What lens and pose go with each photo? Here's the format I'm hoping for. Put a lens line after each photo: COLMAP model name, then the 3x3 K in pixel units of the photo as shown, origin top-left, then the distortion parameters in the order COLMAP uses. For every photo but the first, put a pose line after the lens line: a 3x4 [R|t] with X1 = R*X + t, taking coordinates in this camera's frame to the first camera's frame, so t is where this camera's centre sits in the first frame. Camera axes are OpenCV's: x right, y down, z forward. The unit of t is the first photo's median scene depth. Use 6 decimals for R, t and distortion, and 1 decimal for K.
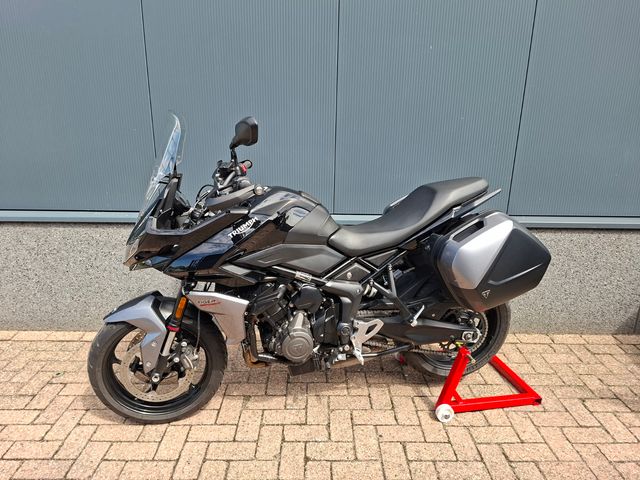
lens RADIAL K [[444.8, 0, 320.4], [0, 444.8, 229.8], [0, 0, 1]] dist [0.029277, -0.034360]
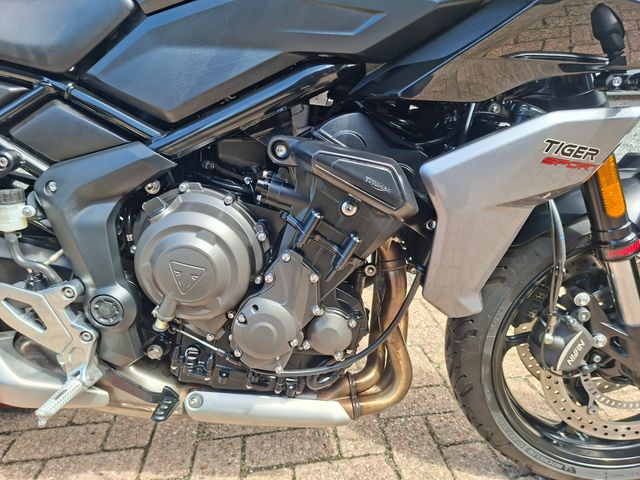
lens RADIAL K [[444.8, 0, 324.5], [0, 444.8, 238.1], [0, 0, 1]] dist [0.029277, -0.034360]
pose [[0.990713, -0.073706, 0.114258, -0.088954], [0.072712, 0.997270, 0.012850, 0.210721], [-0.114893, -0.004423, 0.993368, 0.567105]]
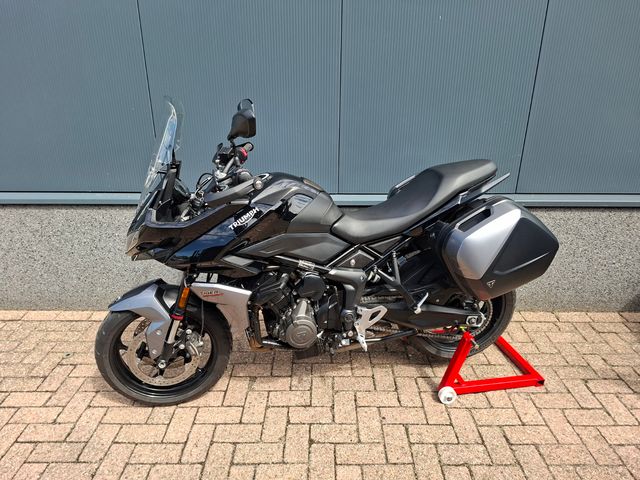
lens RADIAL K [[444.8, 0, 321.8], [0, 444.8, 229.3], [0, 0, 1]] dist [0.029277, -0.034360]
pose [[0.999880, -0.005242, -0.014561, 0.010697], [0.006451, 0.996420, 0.084300, -0.055151], [0.014067, -0.084384, 0.996334, 0.019378]]
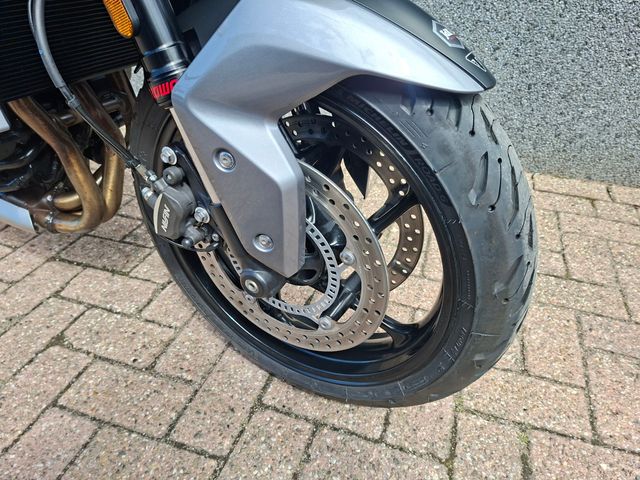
lens RADIAL K [[444.8, 0, 323.7], [0, 444.8, 243.8], [0, 0, 1]] dist [0.029277, -0.034360]
pose [[0.946536, 0.182238, -0.266192, 0.312313], [-0.085682, 0.937535, 0.337175, 0.228755], [0.311011, -0.296340, 0.903025, 0.661286]]
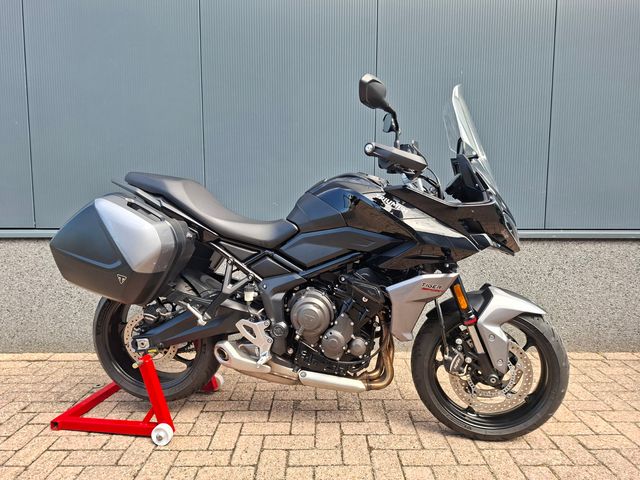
lens RADIAL K [[444.8, 0, 320.3], [0, 444.8, 242.4], [0, 0, 1]] dist [0.029277, -0.034360]
pose [[0.999872, -0.012959, -0.009346, -0.114578], [0.011076, 0.983772, -0.179083, 0.240064], [0.011515, 0.178956, 0.983790, -0.000692]]
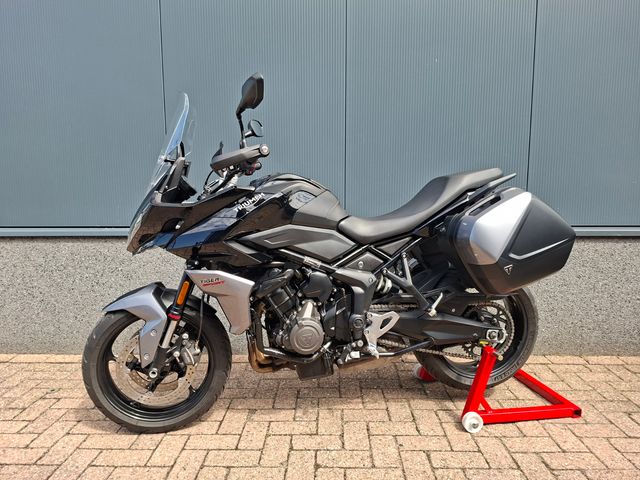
lens RADIAL K [[444.8, 0, 321.0], [0, 444.8, 235.3], [0, 0, 1]] dist [0.029277, -0.034360]
pose [[0.999396, -0.014523, -0.031574, 0.010644], [0.009047, 0.985893, -0.167132, 0.199487], [0.033555, 0.166745, 0.985429, 0.052151]]
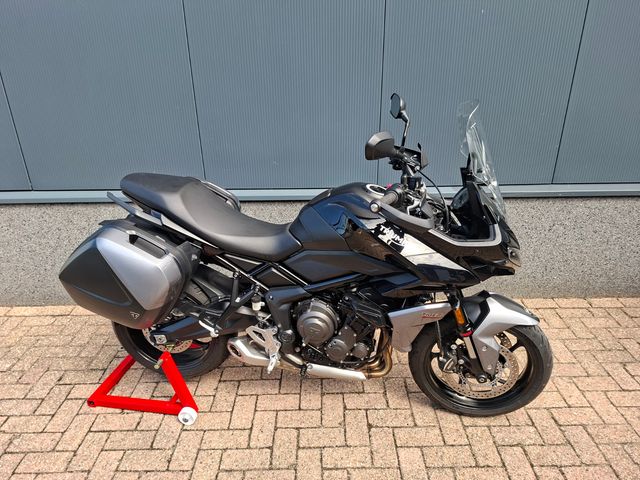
lens RADIAL K [[444.8, 0, 321.5], [0, 444.8, 235.4], [0, 0, 1]] dist [0.029277, -0.034360]
pose [[0.999650, -0.021680, -0.015167, -0.113914], [0.023432, 0.991640, 0.126892, -0.078673], [0.012290, -0.127203, 0.991801, -0.012265]]
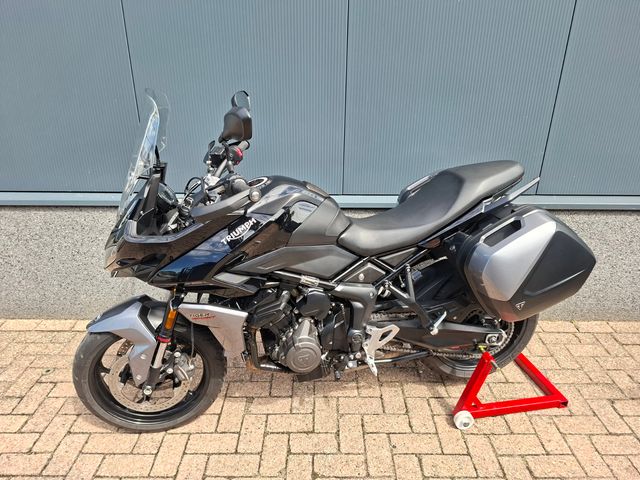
lens RADIAL K [[444.8, 0, 322.5], [0, 444.8, 232.3], [0, 0, 1]] dist [0.029277, -0.034360]
pose [[0.999970, -0.002421, -0.007383, -0.005843], [0.003279, 0.992945, 0.118528, -0.090433], [0.007044, -0.118549, 0.992923, 0.133933]]
